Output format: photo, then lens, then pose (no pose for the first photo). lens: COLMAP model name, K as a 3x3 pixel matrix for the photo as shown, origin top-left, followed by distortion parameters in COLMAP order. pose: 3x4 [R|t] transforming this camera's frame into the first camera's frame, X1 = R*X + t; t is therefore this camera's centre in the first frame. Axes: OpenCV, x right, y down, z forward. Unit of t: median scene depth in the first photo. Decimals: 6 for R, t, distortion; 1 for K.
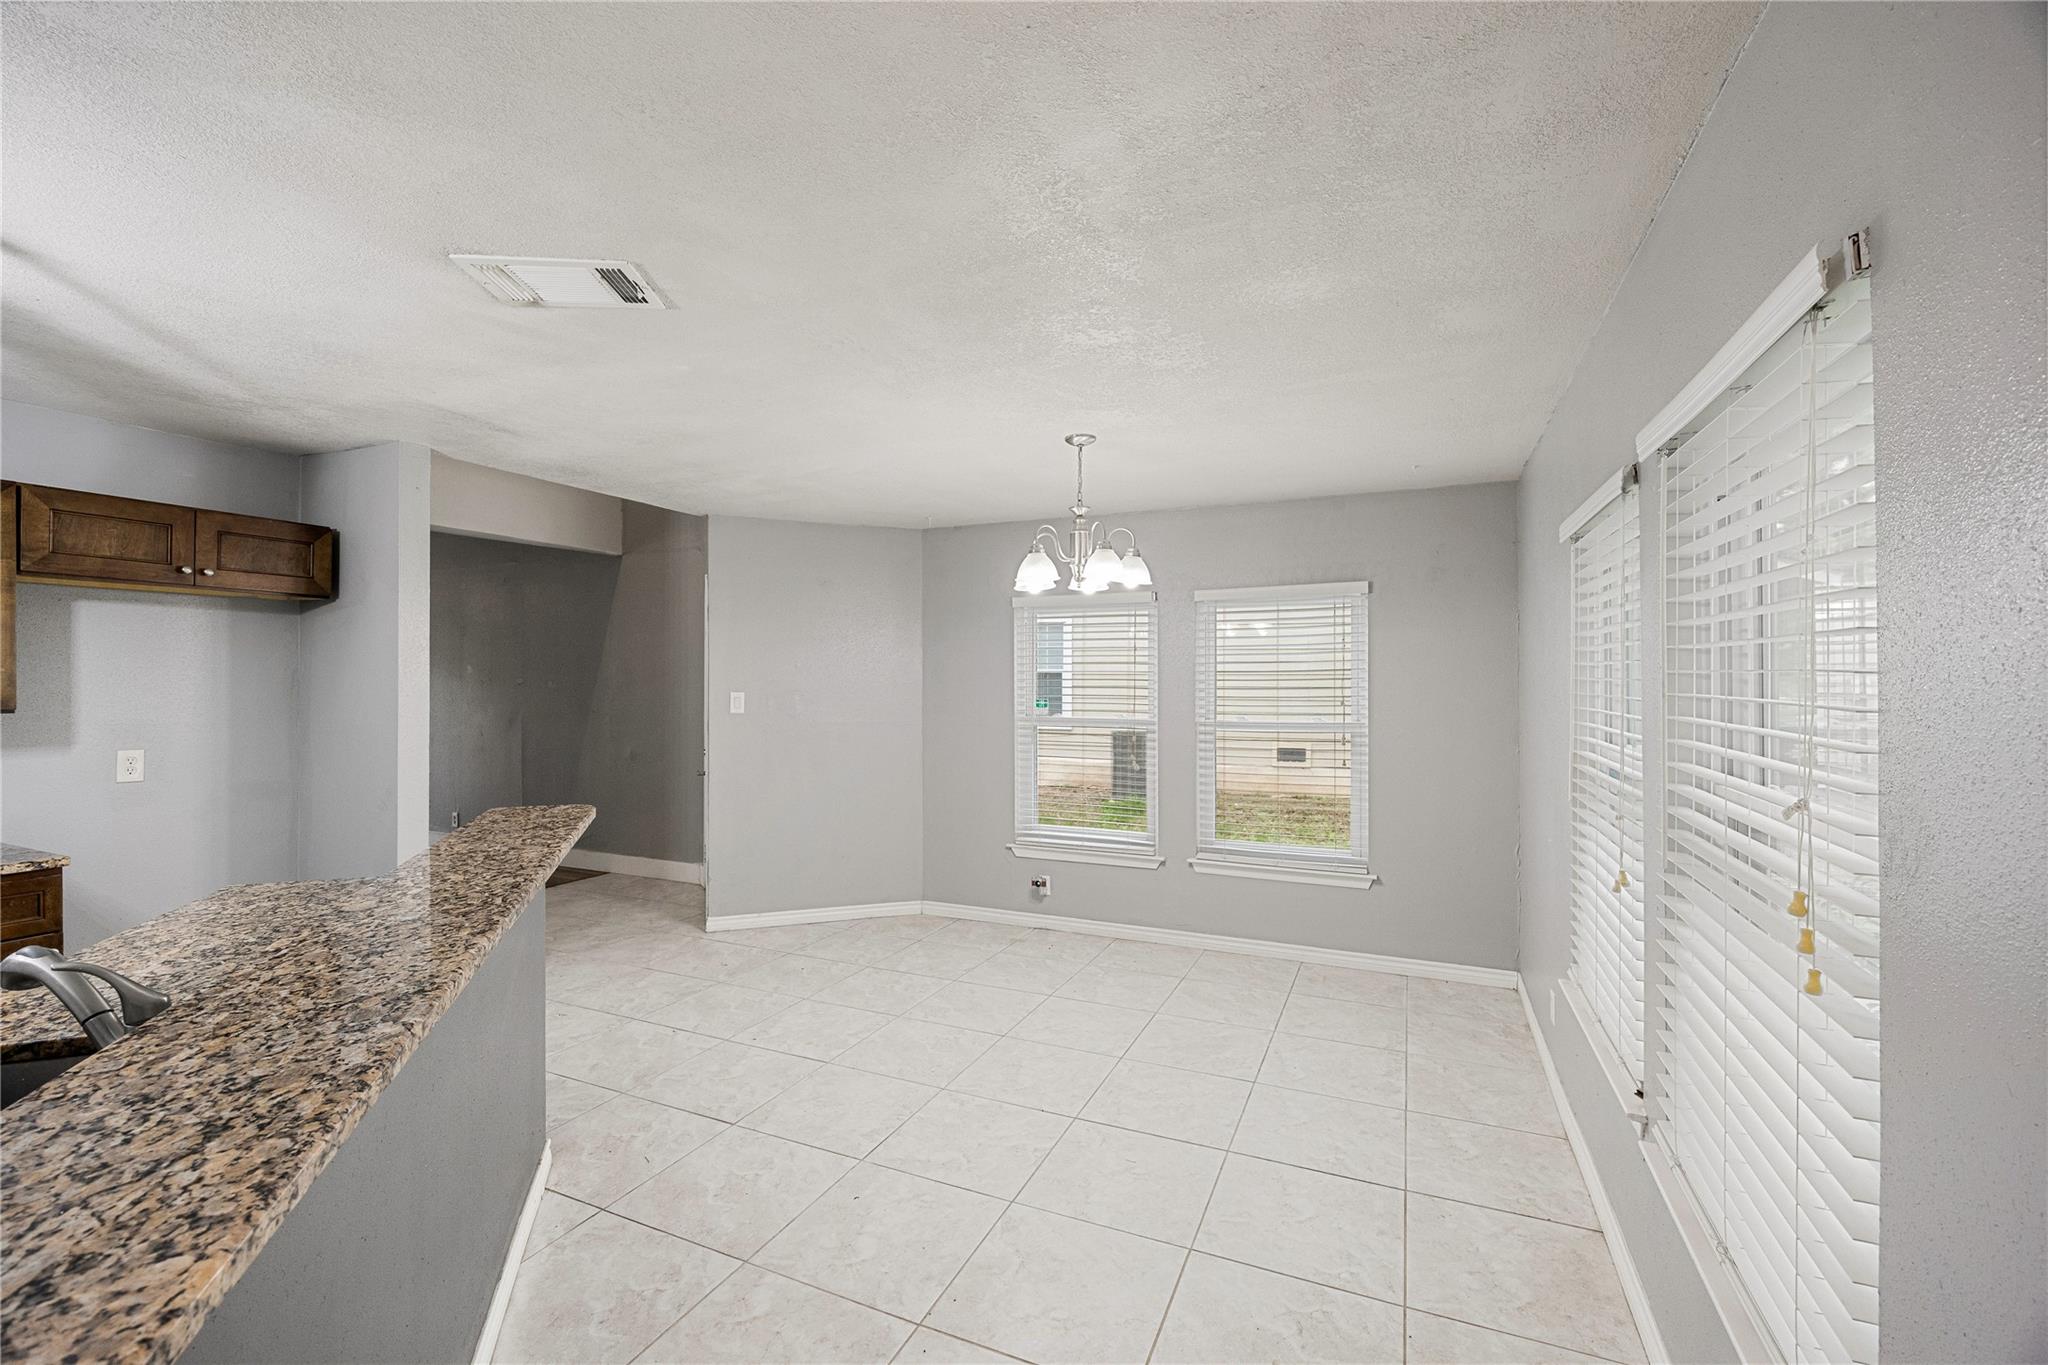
lens RADIAL K [[864.1, 0, 1011.5], [0, 864.1, 679.5], [0, 0, 1]] dist [-0.010636, -0.000534]
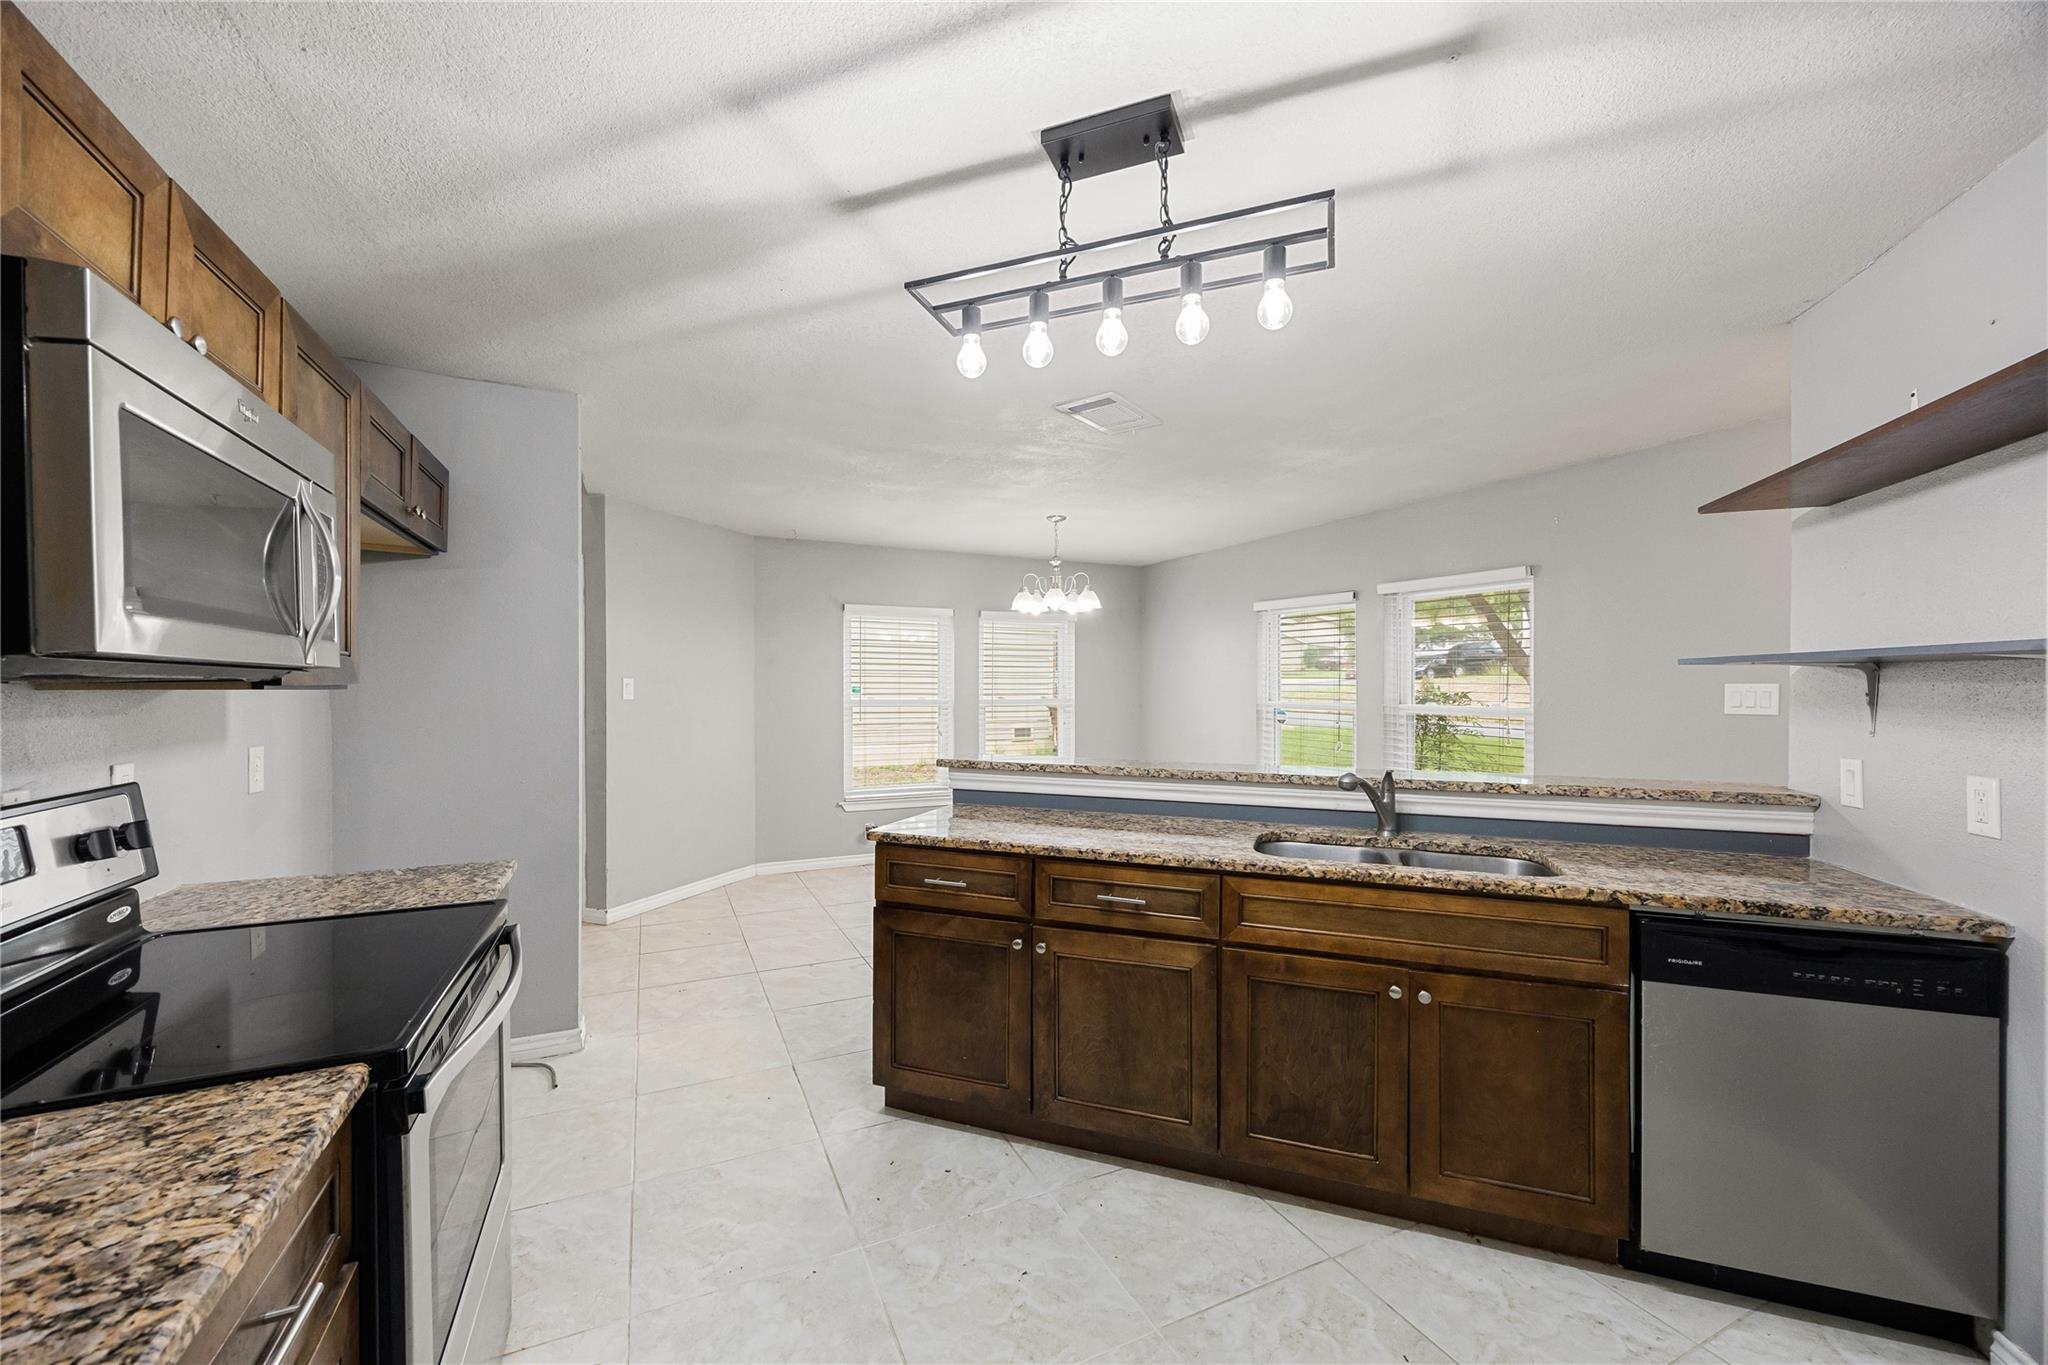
lens RADIAL K [[787.6, 0, 1037.3], [0, 787.6, 690.6], [0, 0, 1]] dist [0.000561, -0.000658]
pose [[0.630473, -0.005532, 0.776191, -1.120167], [-0.005853, 0.999912, 0.011881, 0.024317], [-0.776189, -0.012034, 0.630386, 0.106231]]
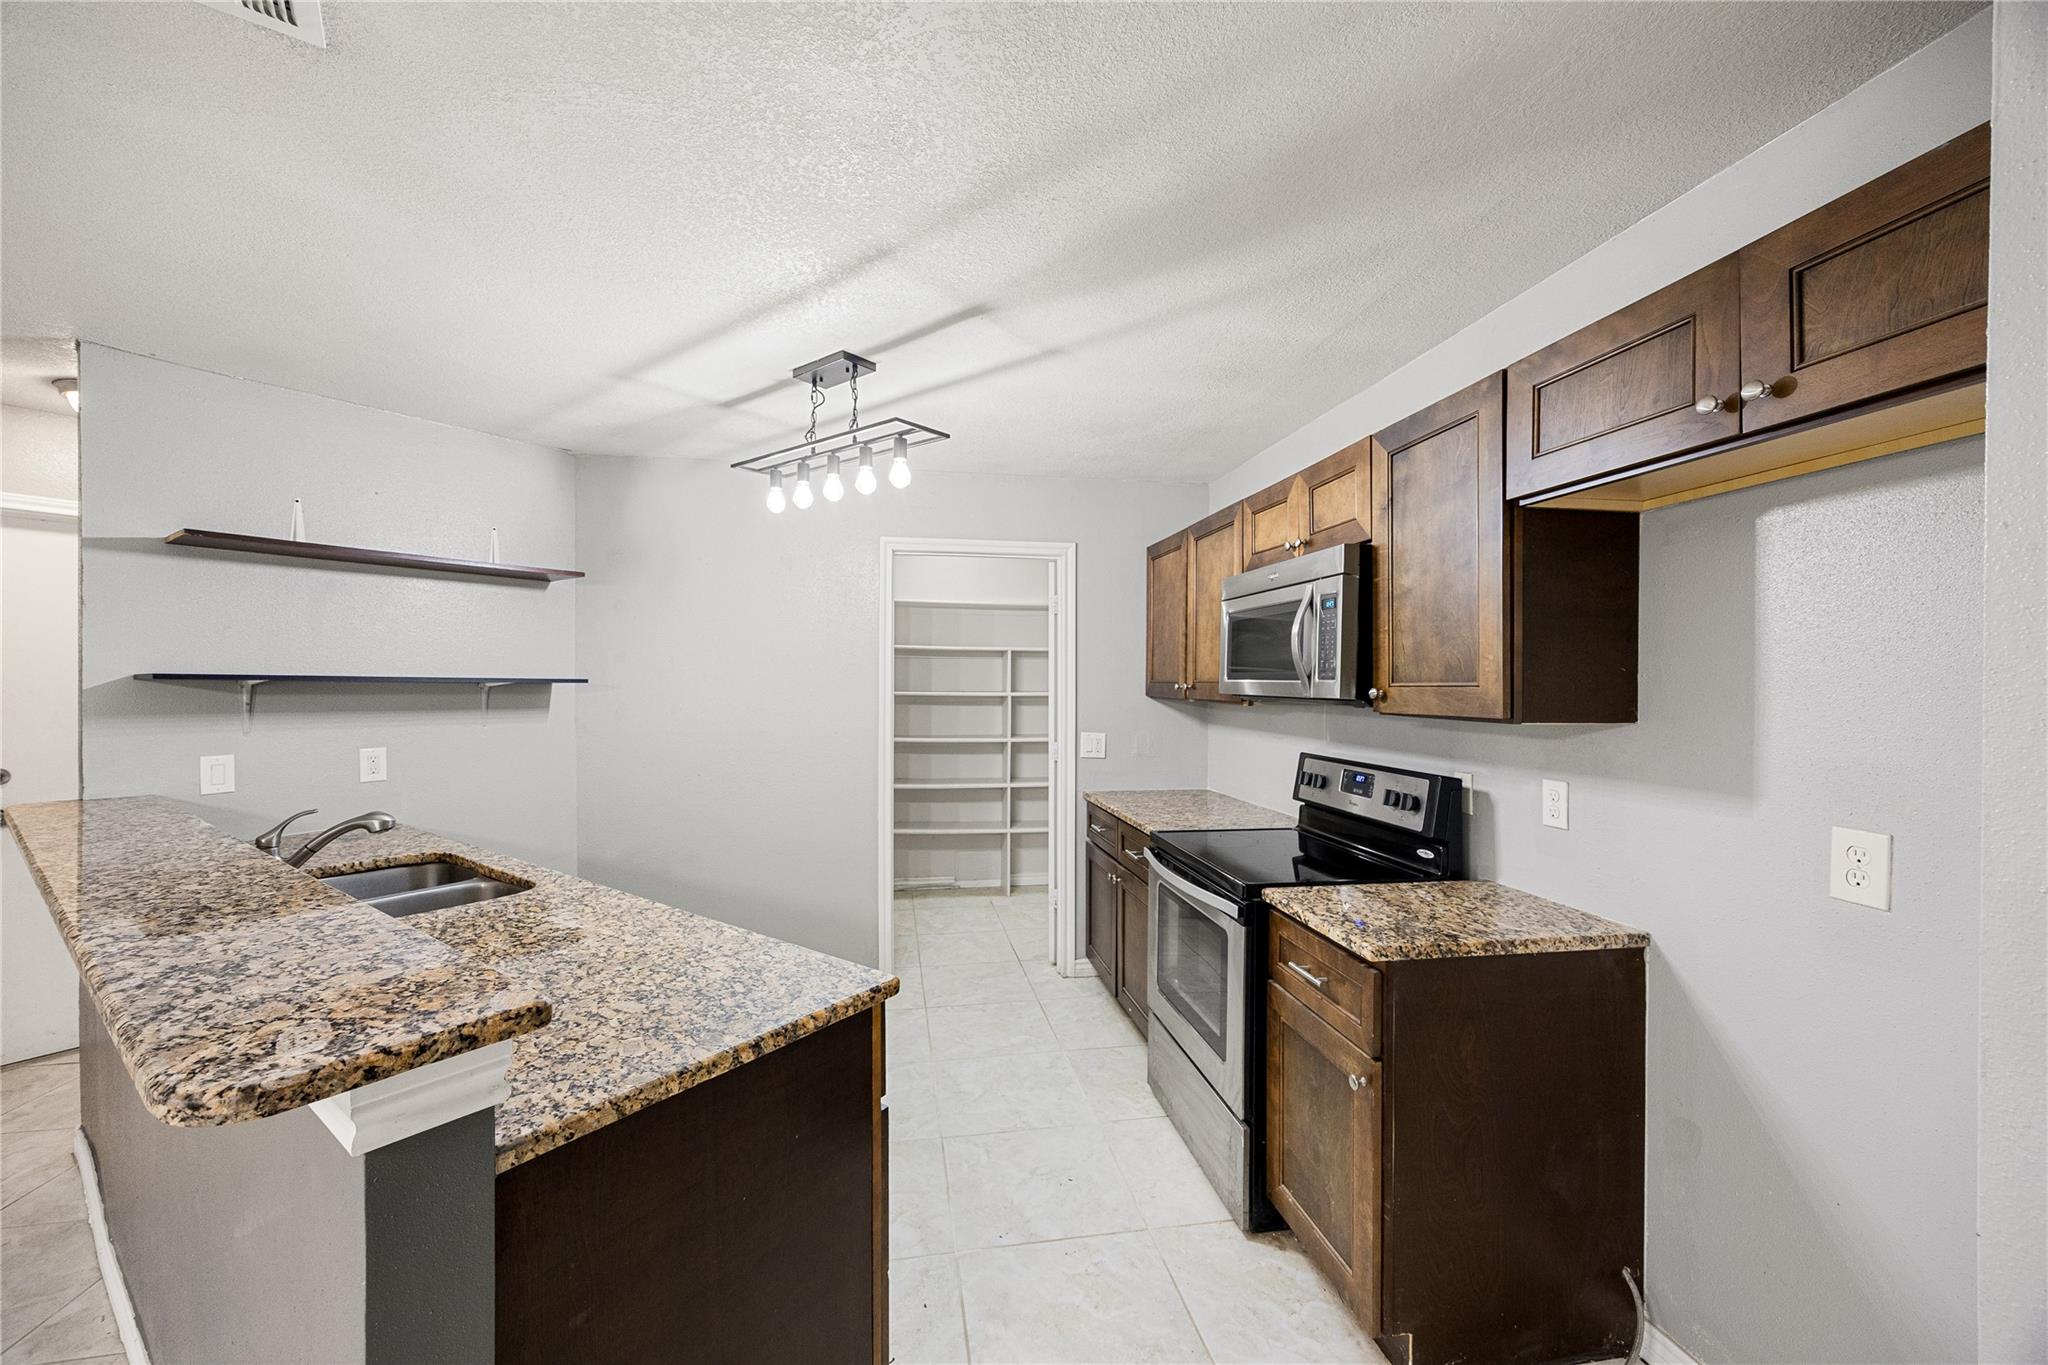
lens RADIAL K [[787.6, 0, 1018.5], [0, 787.6, 685.4], [0, 0, 1]] dist [0.000561, -0.000658]
pose [[-0.826092, -0.003037, -0.563526, -0.451241], [-0.003036, 0.999995, -0.000939, 0.010227], [0.563526, 0.000936, -0.826098, 1.091419]]
